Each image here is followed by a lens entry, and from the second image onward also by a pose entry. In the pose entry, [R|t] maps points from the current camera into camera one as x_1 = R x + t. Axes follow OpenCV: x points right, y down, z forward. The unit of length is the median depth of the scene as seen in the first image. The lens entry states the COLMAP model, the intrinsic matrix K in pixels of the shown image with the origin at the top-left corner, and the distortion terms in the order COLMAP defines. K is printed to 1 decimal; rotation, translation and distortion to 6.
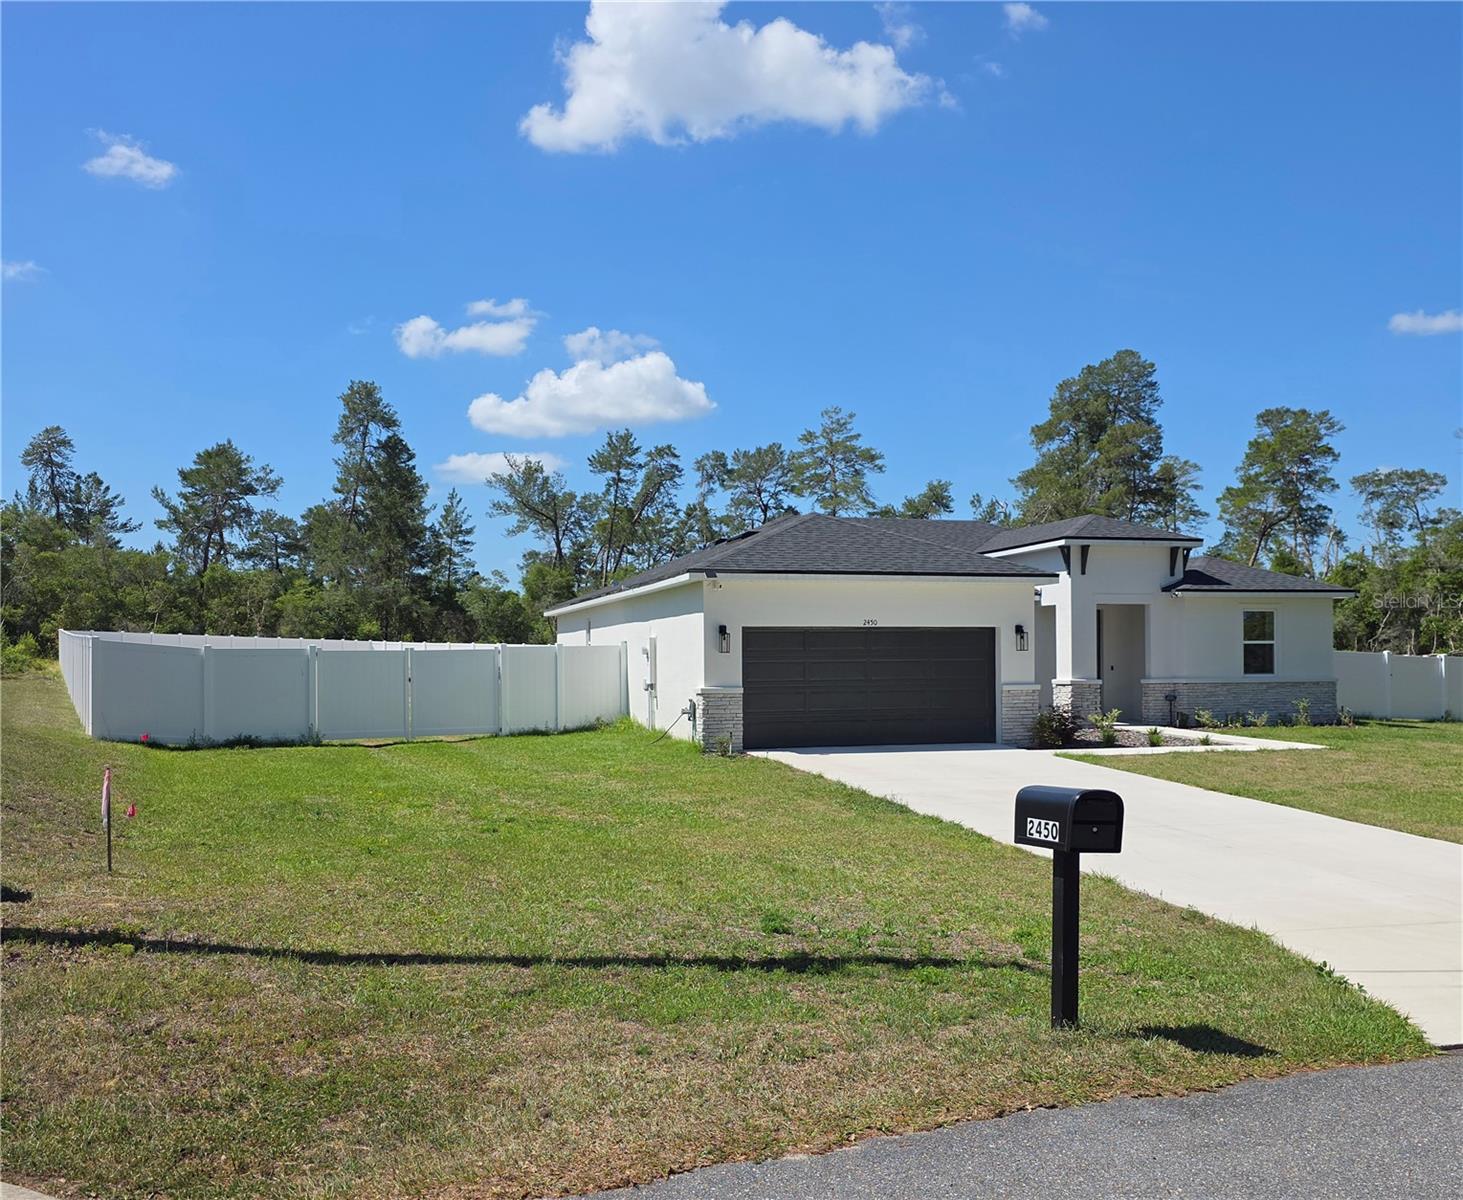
lens RADIAL K [[1346.1, 0, 730.6], [0, 1346.1, 663.3], [0, 0, 1]] dist [0.033999, -0.008644]
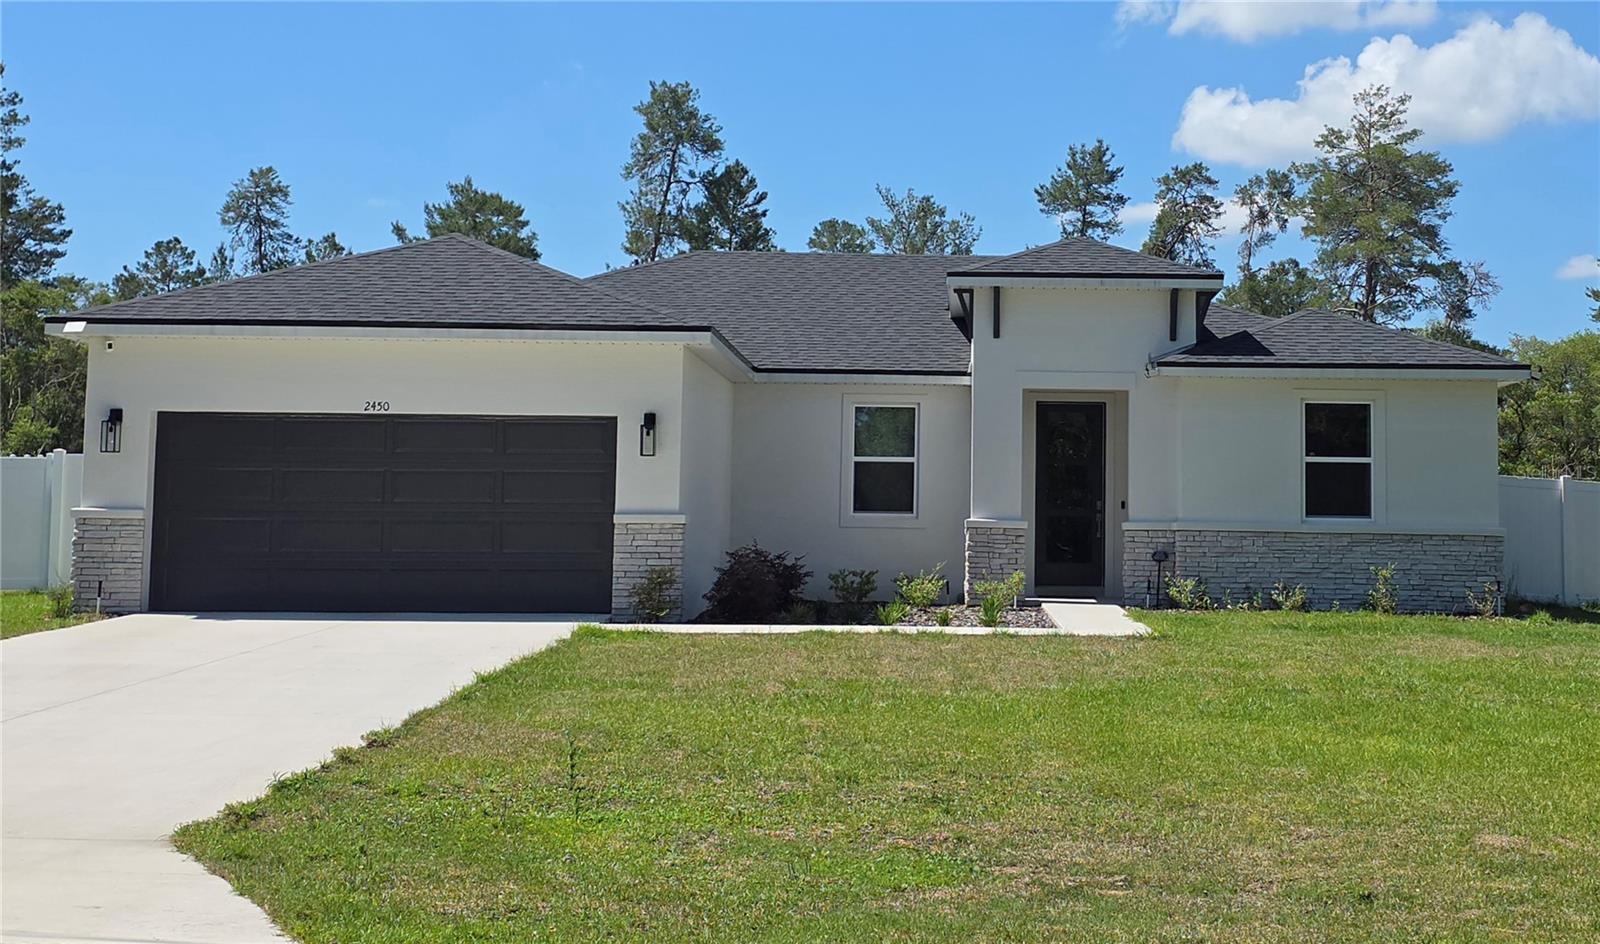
lens RADIAL K [[2234.2, 0, 863.9], [0, 2234.2, 326.3], [0, 0, 1]] dist [0.096419, -0.007334]
pose [[0.950900, -0.011618, -0.309281, 0.147932], [-0.017904, 0.995557, -0.092444, 0.005512], [0.308981, 0.093443, 0.946467, 0.022439]]
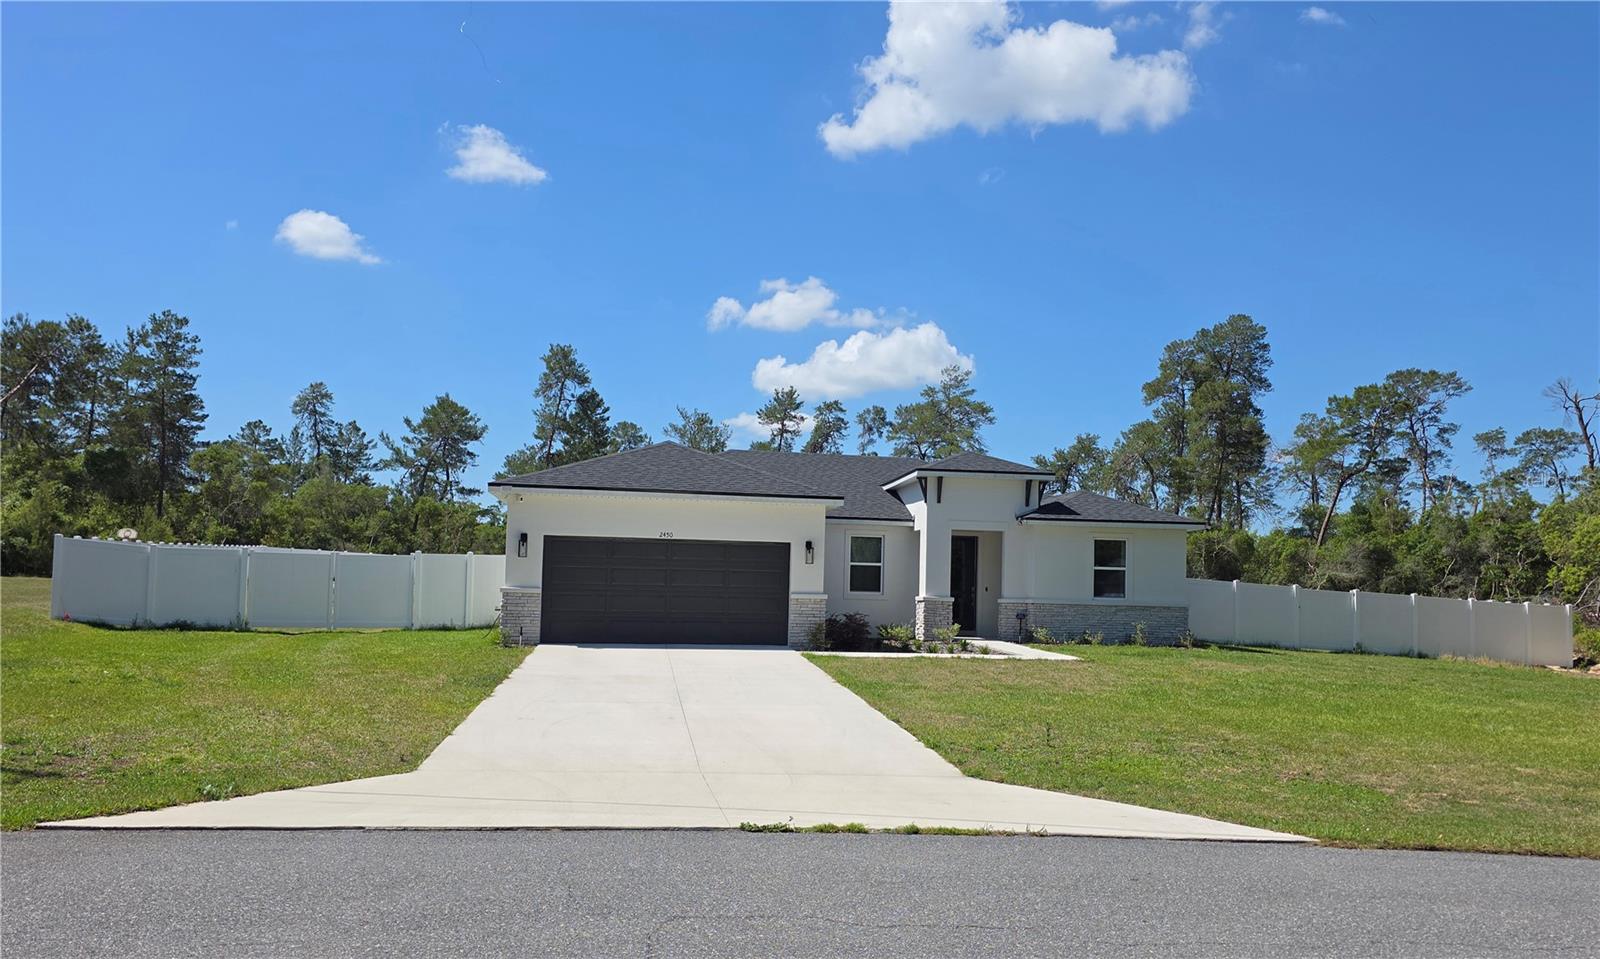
lens RADIAL K [[1203.5, 0, 801.0], [0, 1203.5, 521.5], [0, 0, 1]] dist [0.066345, -0.106417]
pose [[0.989980, 0.019392, -0.139866, 0.084585], [-0.028373, 0.997641, -0.062506, 0.004392], [0.138324, 0.065848, 0.988196, 0.000683]]
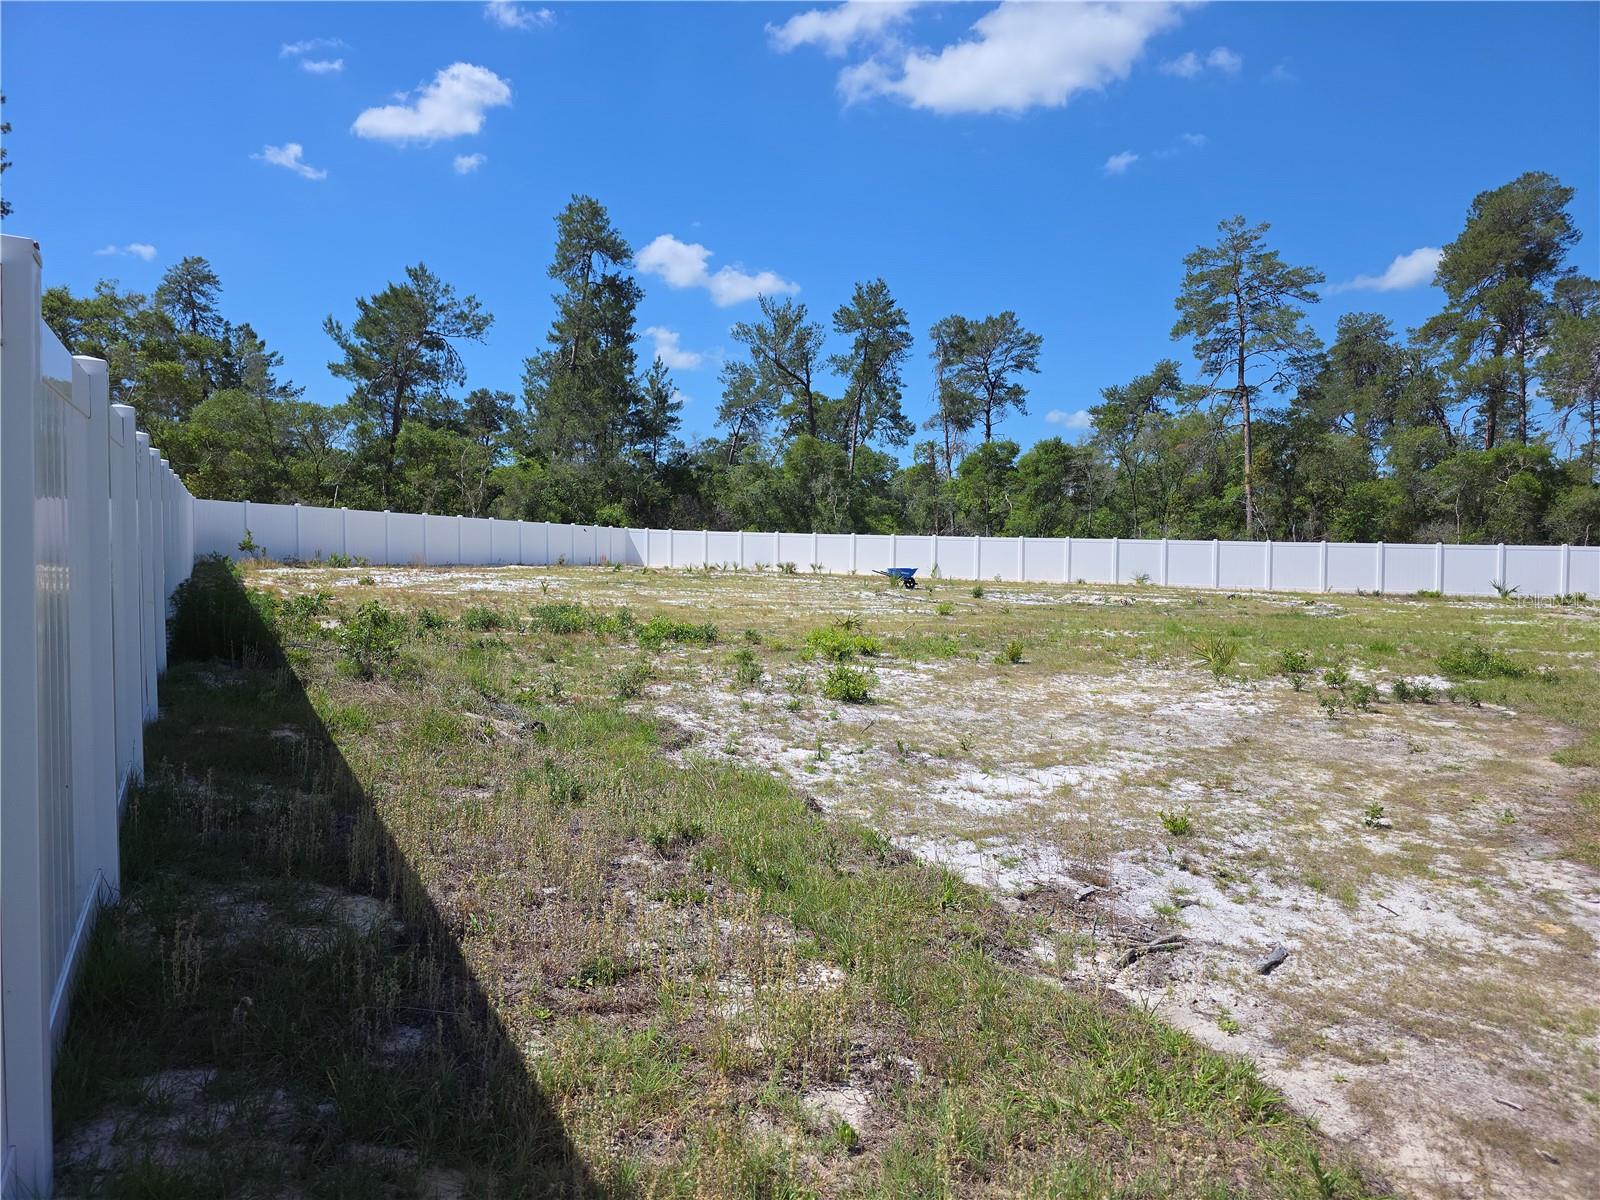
lens RADIAL K [[1036.6, 0, 794.1], [0, 1036.6, 617.1], [0, 0, 1]] dist [0.005305, -0.014878]
pose [[0.999124, 0.001425, 0.041818, -0.175952], [-0.004041, 0.998034, 0.062543, -0.002464], [-0.041646, -0.062657, 0.997166, 0.375221]]
